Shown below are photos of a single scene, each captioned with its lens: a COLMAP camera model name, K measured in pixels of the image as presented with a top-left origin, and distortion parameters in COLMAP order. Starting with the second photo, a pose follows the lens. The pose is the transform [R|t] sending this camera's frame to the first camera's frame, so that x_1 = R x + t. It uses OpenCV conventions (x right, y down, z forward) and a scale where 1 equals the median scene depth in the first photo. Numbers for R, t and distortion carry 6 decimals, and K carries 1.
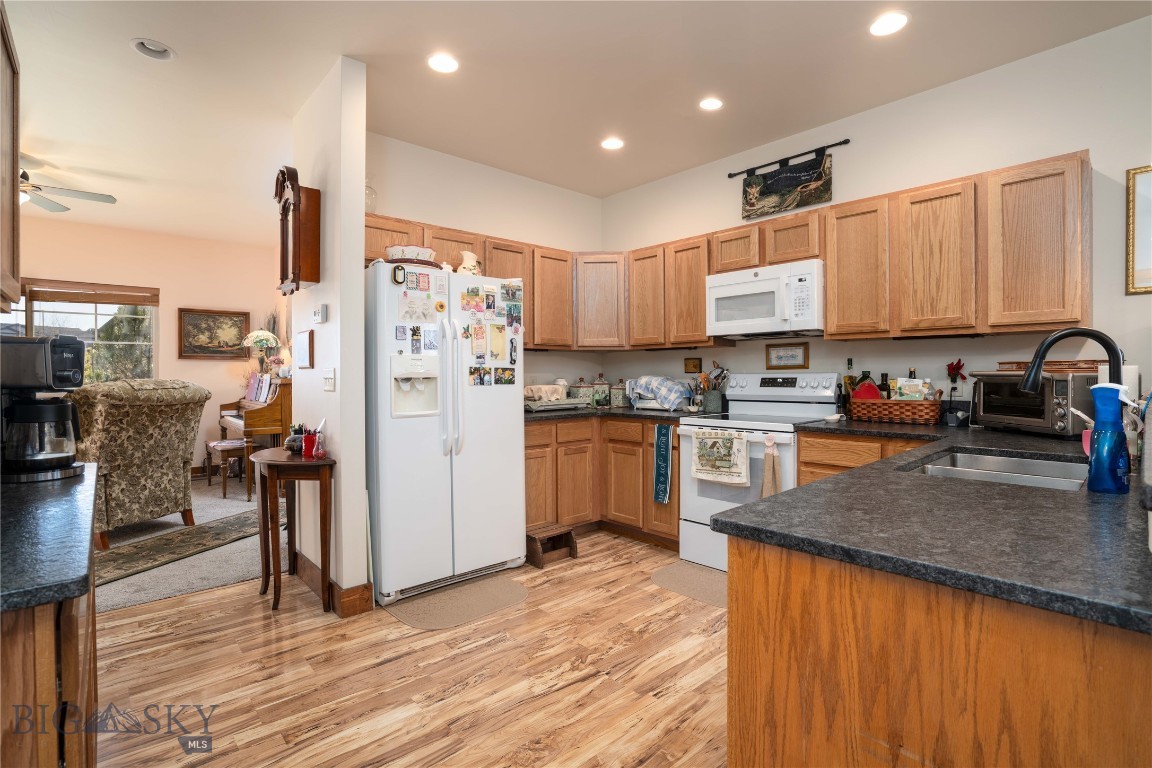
lens RADIAL K [[540.2, 0, 566.7], [0, 540.2, 379.9], [0, 0, 1]] dist [-0.027706, 0.005126]
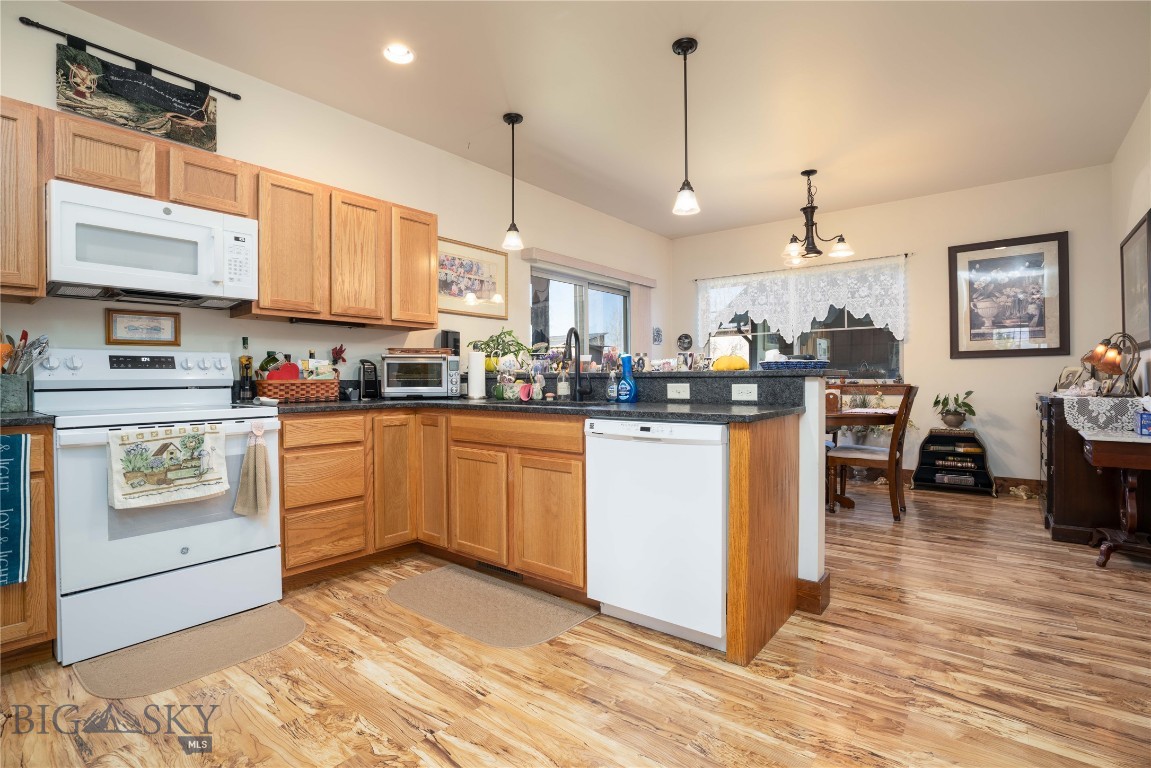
lens RADIAL K [[539.8, 0, 556.3], [0, 539.8, 379.7], [0, 0, 1]] dist [-0.027706, 0.005126]
pose [[-0.140096, 0.005552, 0.990122, -0.476553], [0.015031, 0.999881, -0.003480, 0.046753], [-0.990024, 0.014395, -0.140163, 0.649221]]
